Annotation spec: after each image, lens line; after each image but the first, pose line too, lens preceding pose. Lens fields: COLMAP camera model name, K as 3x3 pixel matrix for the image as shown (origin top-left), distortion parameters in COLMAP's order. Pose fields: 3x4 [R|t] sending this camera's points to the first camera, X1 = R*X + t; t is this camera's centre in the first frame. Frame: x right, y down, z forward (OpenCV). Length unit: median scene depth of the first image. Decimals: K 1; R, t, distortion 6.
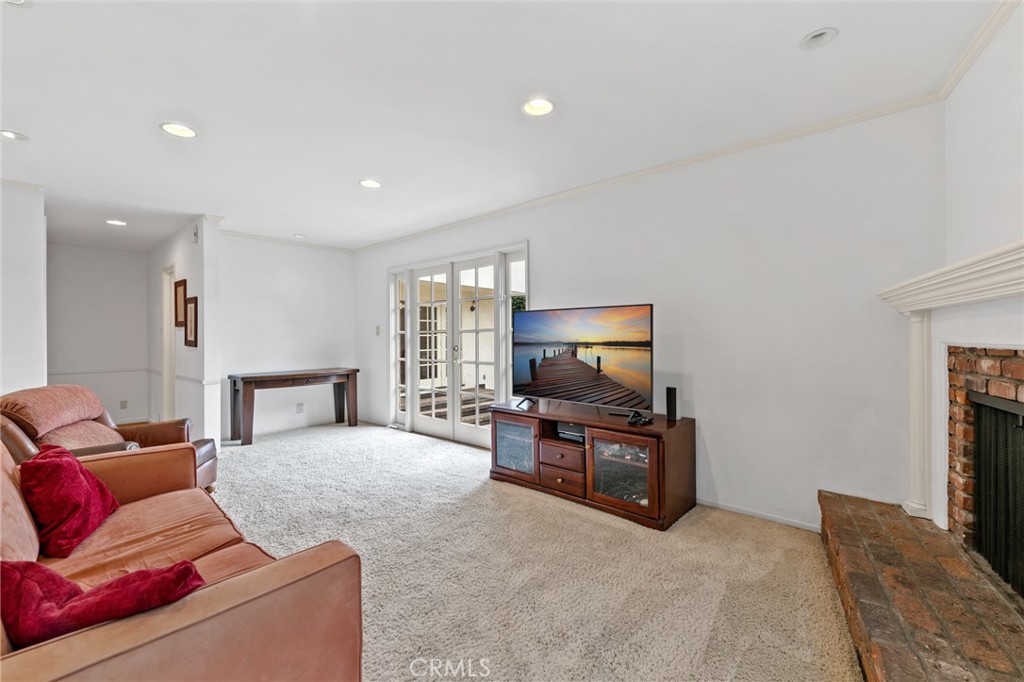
lens RADIAL K [[442.8, 0, 511.2], [0, 442.8, 337.3], [0, 0, 1]] dist [0.002285, 0.000511]
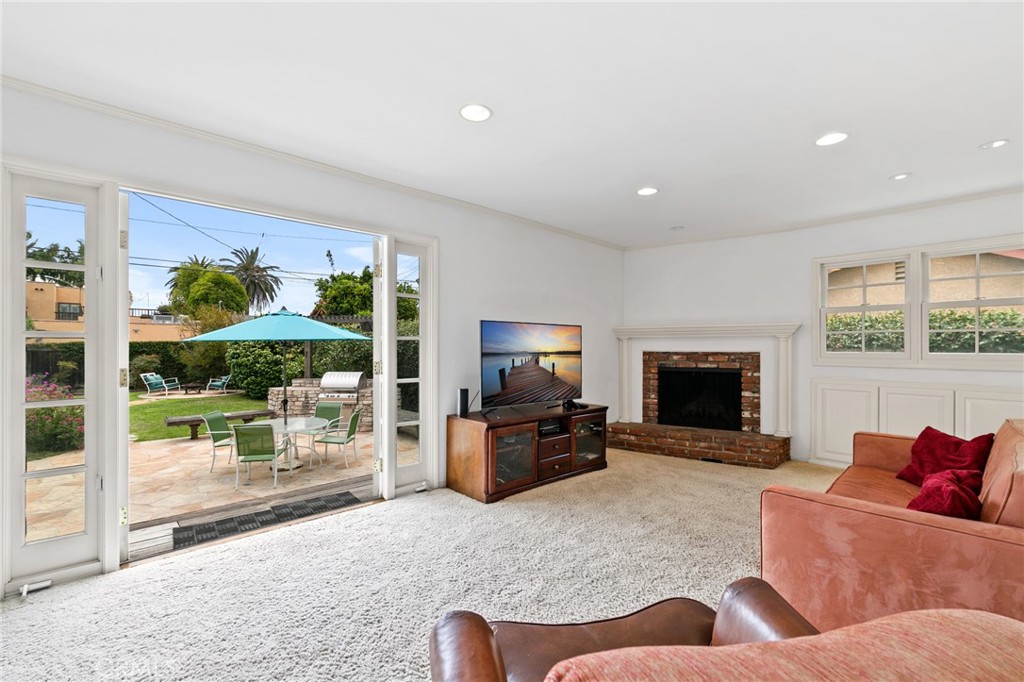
lens RADIAL K [[442.8, 0, 511.2], [0, 442.8, 348.7], [0, 0, 1]] dist [0.002285, 0.000511]
pose [[0.072666, 0.005625, 0.997340, -1.045505], [0.000091, 0.999984, -0.005646, 0.009141], [-0.997356, 0.000501, 0.072665, 0.981618]]
